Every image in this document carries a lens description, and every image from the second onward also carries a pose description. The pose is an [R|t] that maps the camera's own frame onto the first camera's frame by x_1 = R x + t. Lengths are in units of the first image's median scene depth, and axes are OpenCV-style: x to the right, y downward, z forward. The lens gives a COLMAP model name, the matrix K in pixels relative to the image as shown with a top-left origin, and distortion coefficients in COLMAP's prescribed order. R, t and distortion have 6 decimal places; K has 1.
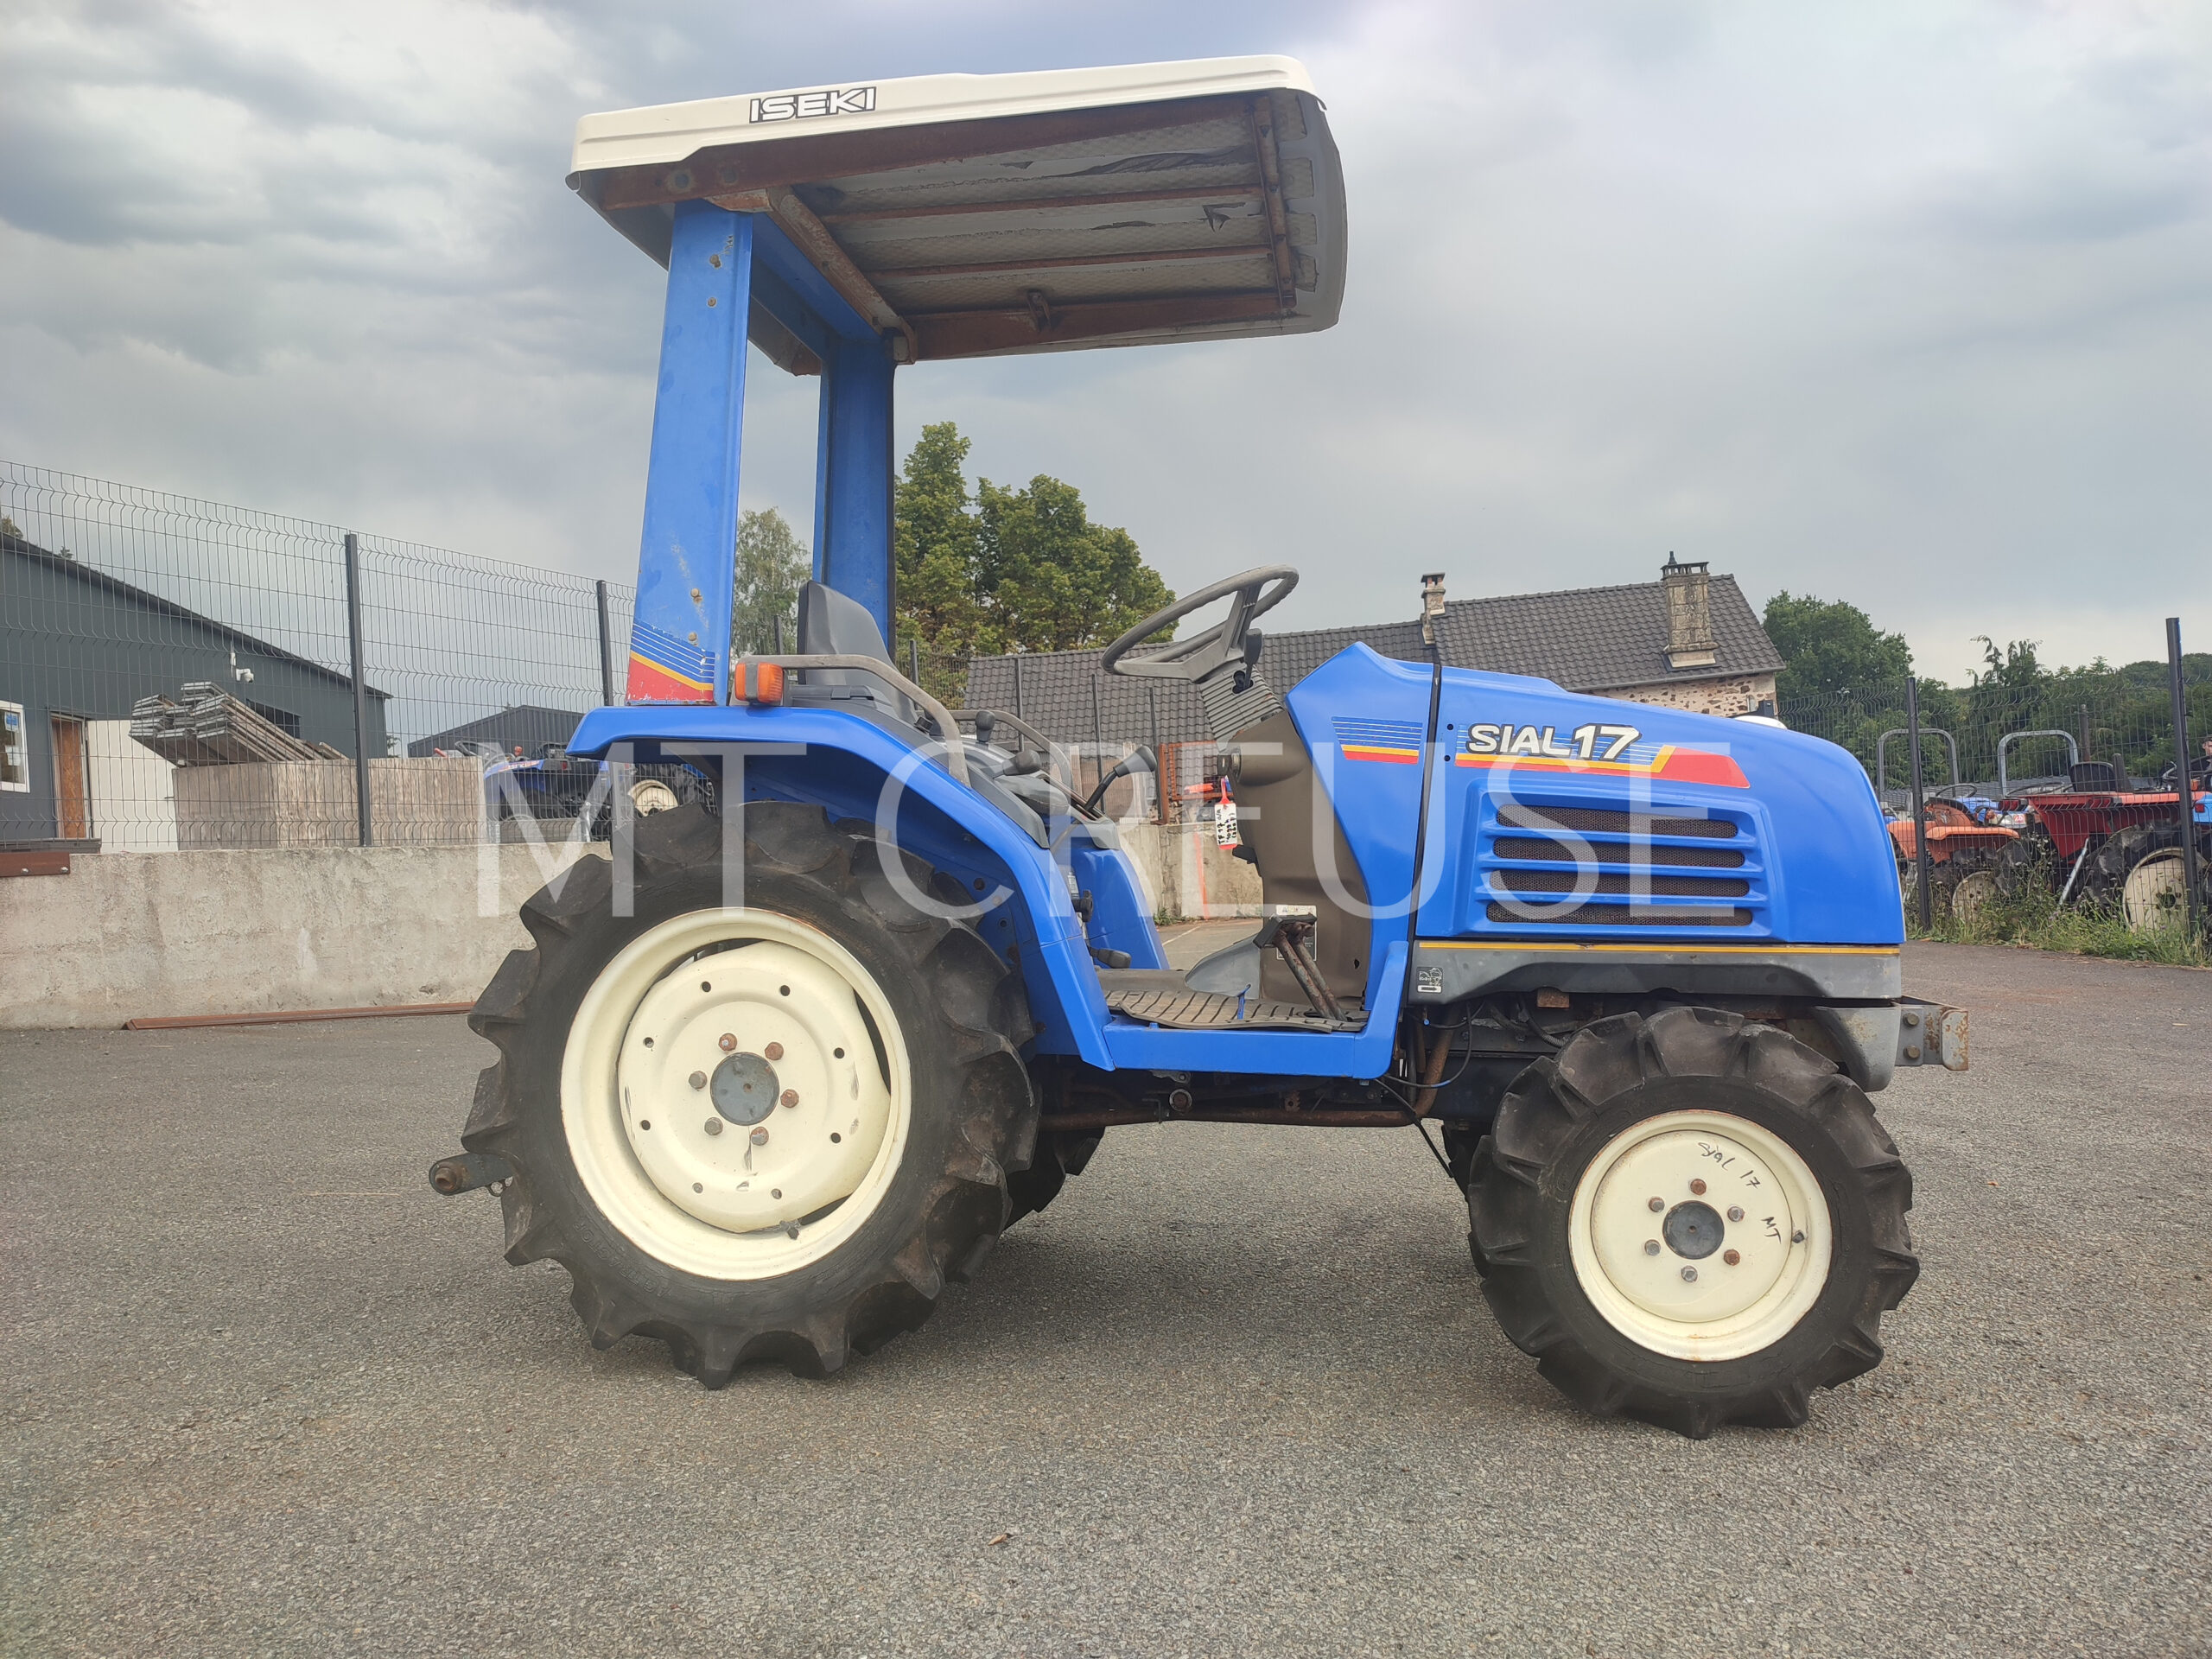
lens RADIAL K [[1640.9, 0, 1106.0], [0, 1640.9, 829.5], [0, 0, 1]] dist [0.009878, -0.002031]
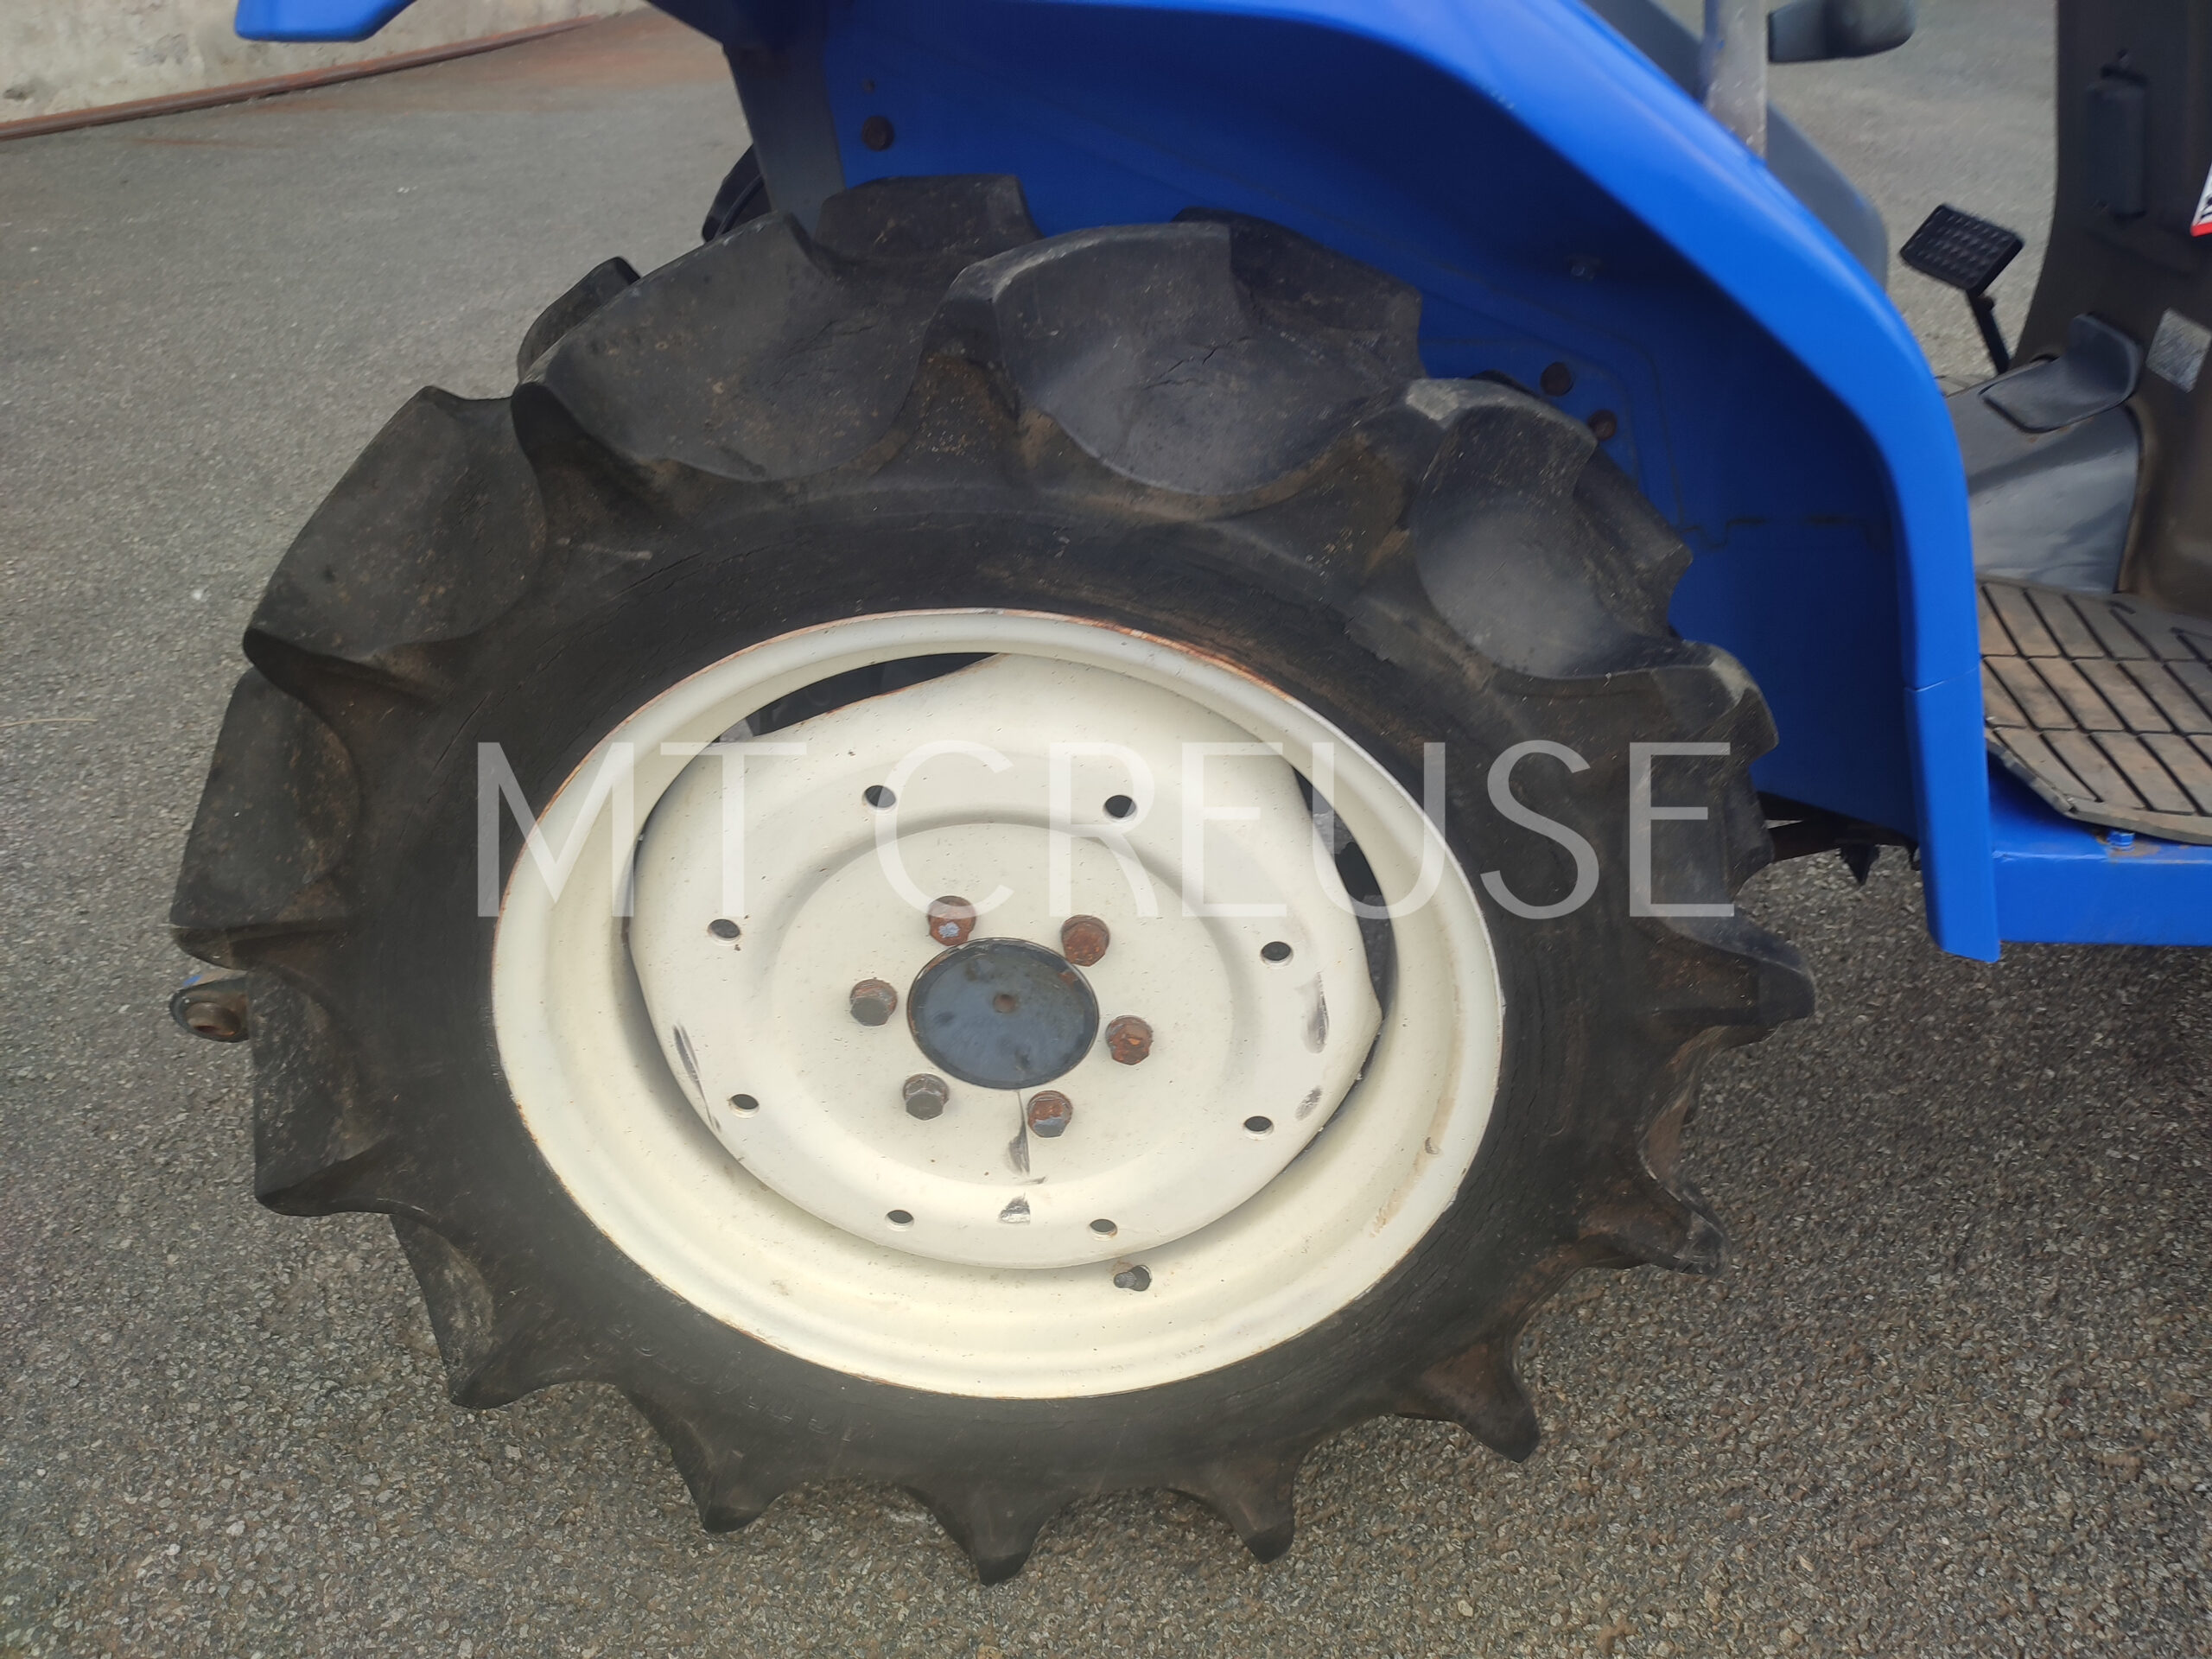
lens RADIAL K [[1640.9, 0, 1106.0], [0, 1640.9, 829.5], [0, 0, 1]] dist [0.009878, -0.002031]
pose [[0.989883, -0.081655, 0.116033, -0.238038], [0.004349, 0.834873, 0.550425, -0.087747], [-0.141818, -0.544352, 0.826782, 0.709069]]
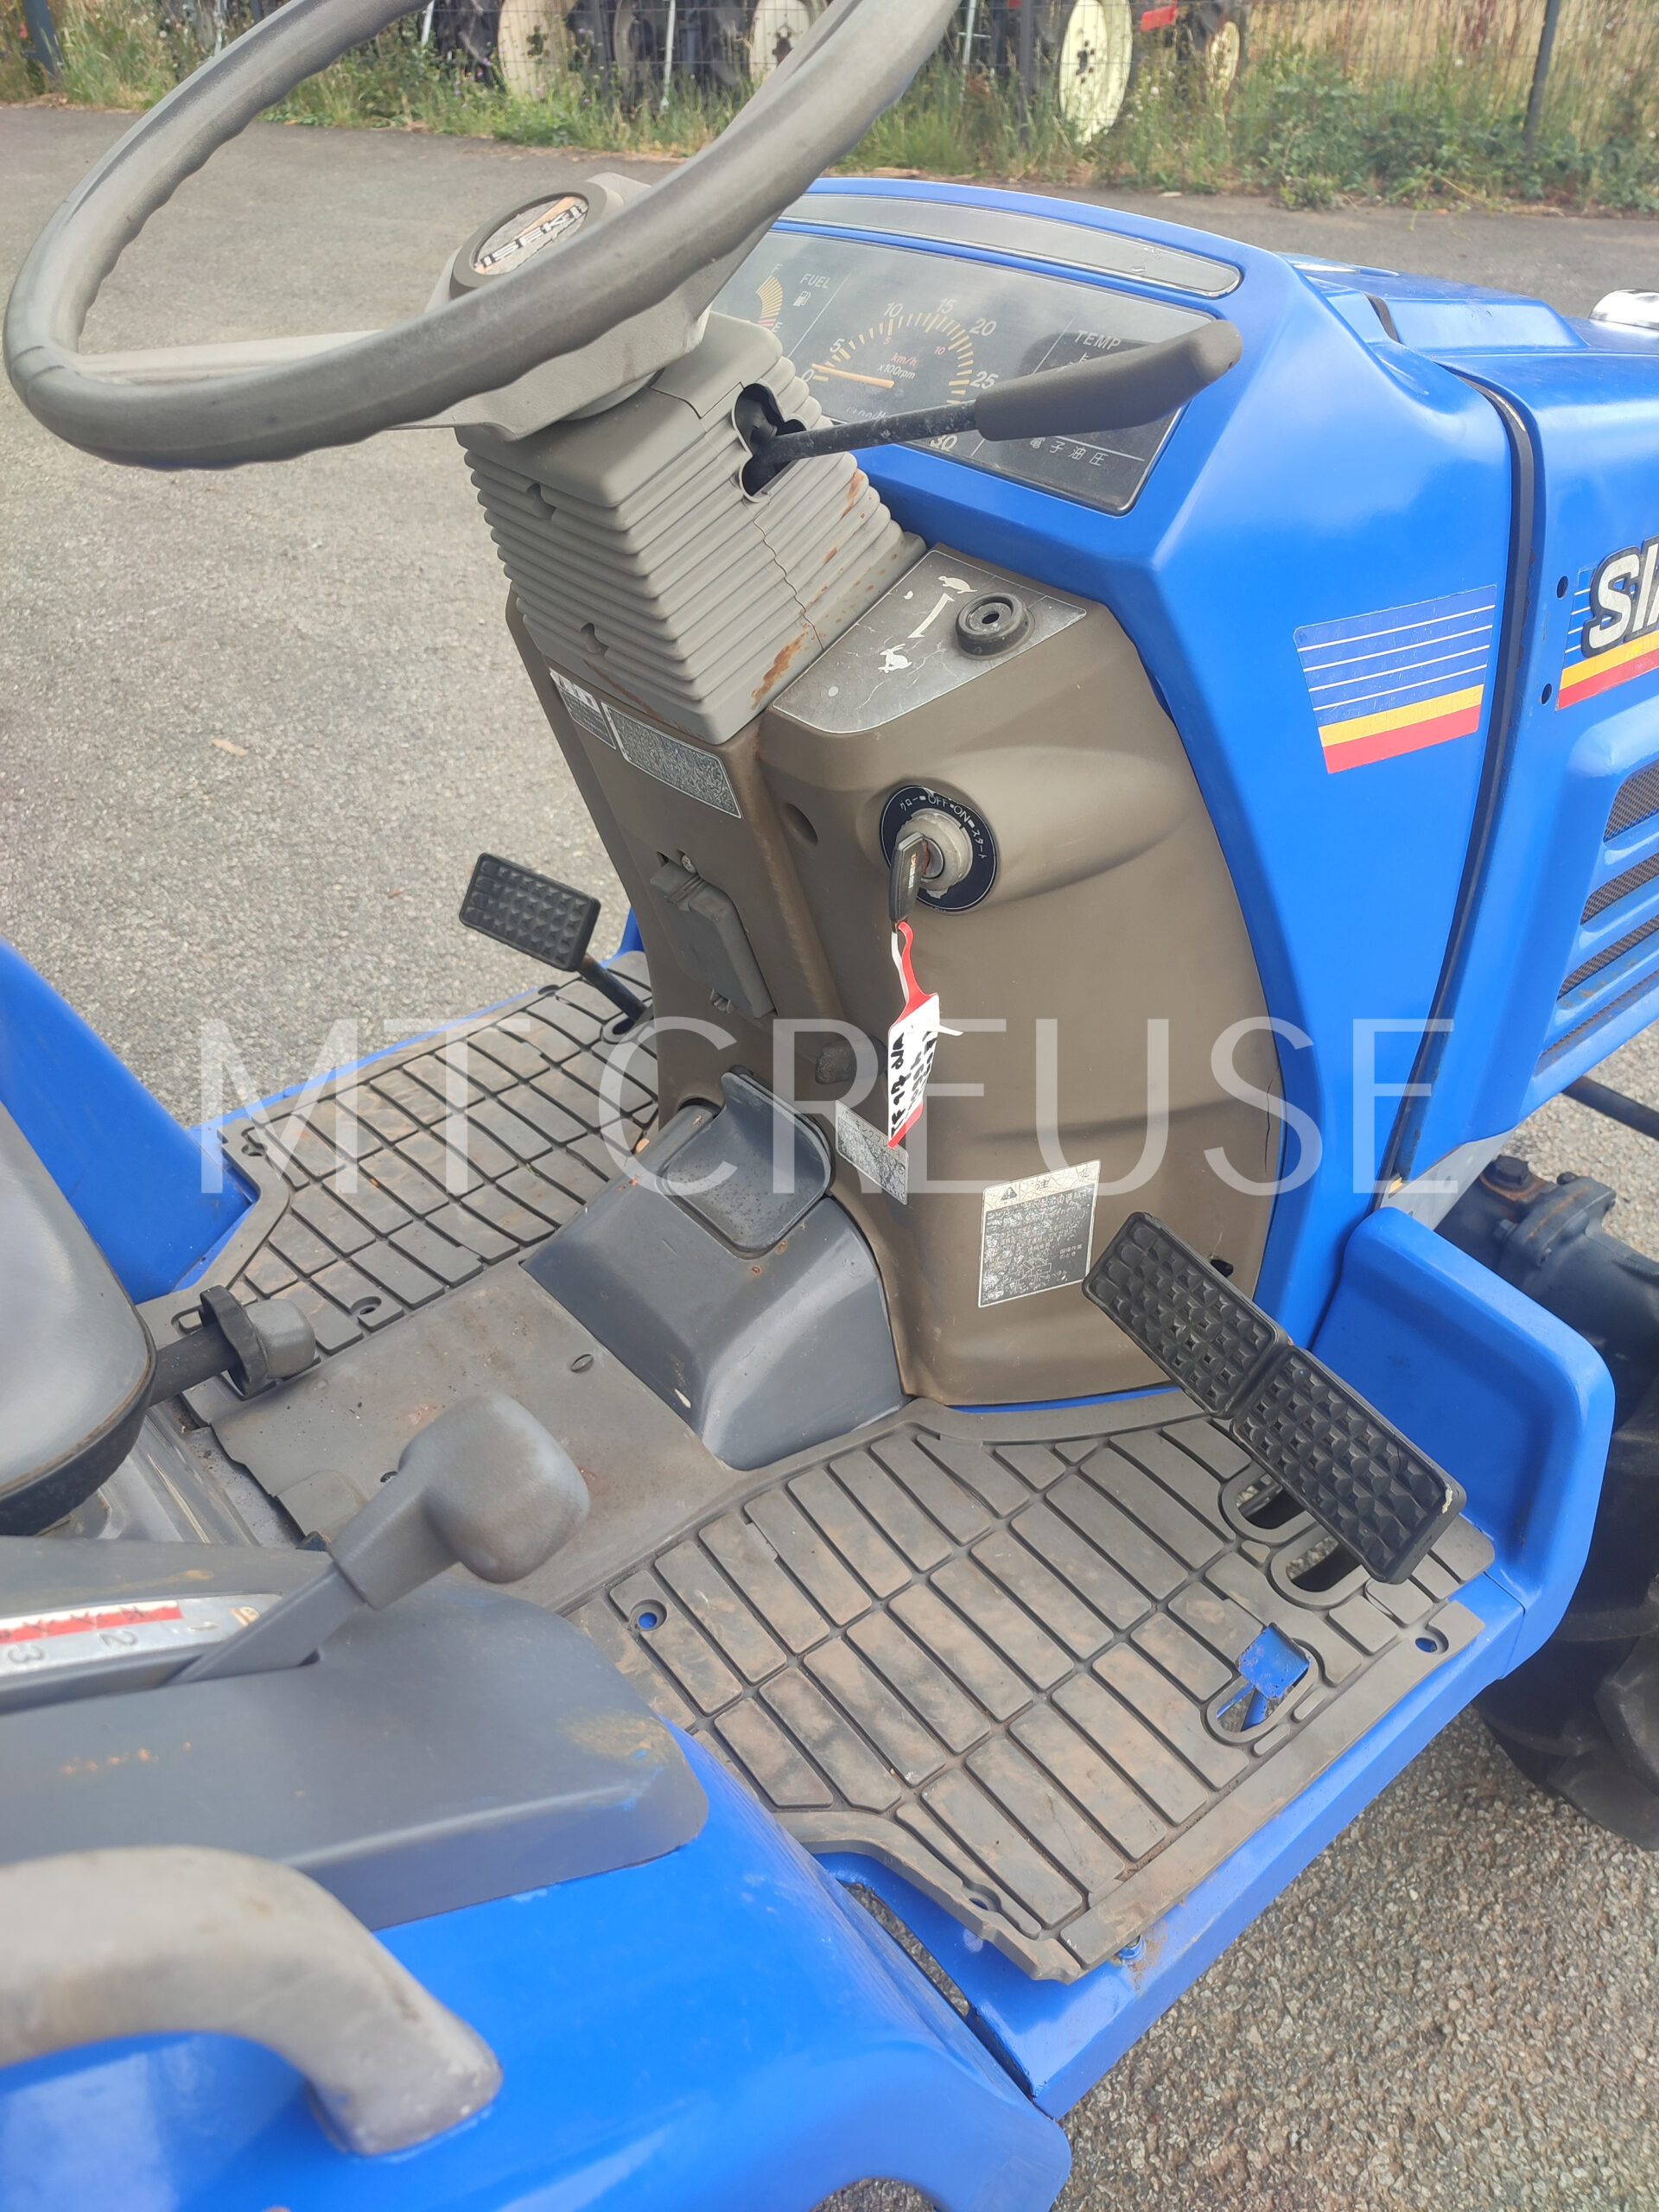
lens RADIAL K [[1640.9, 0, 829.5], [0, 1640.9, 1106.0], [0, 0, 1]] dist [0.009878, -0.002031]
pose [[0.643033, -0.468520, 0.605804, -0.112414], [0.012093, 0.797147, 0.603665, -0.176965], [-0.765743, -0.380850, 0.518257, 0.926190]]
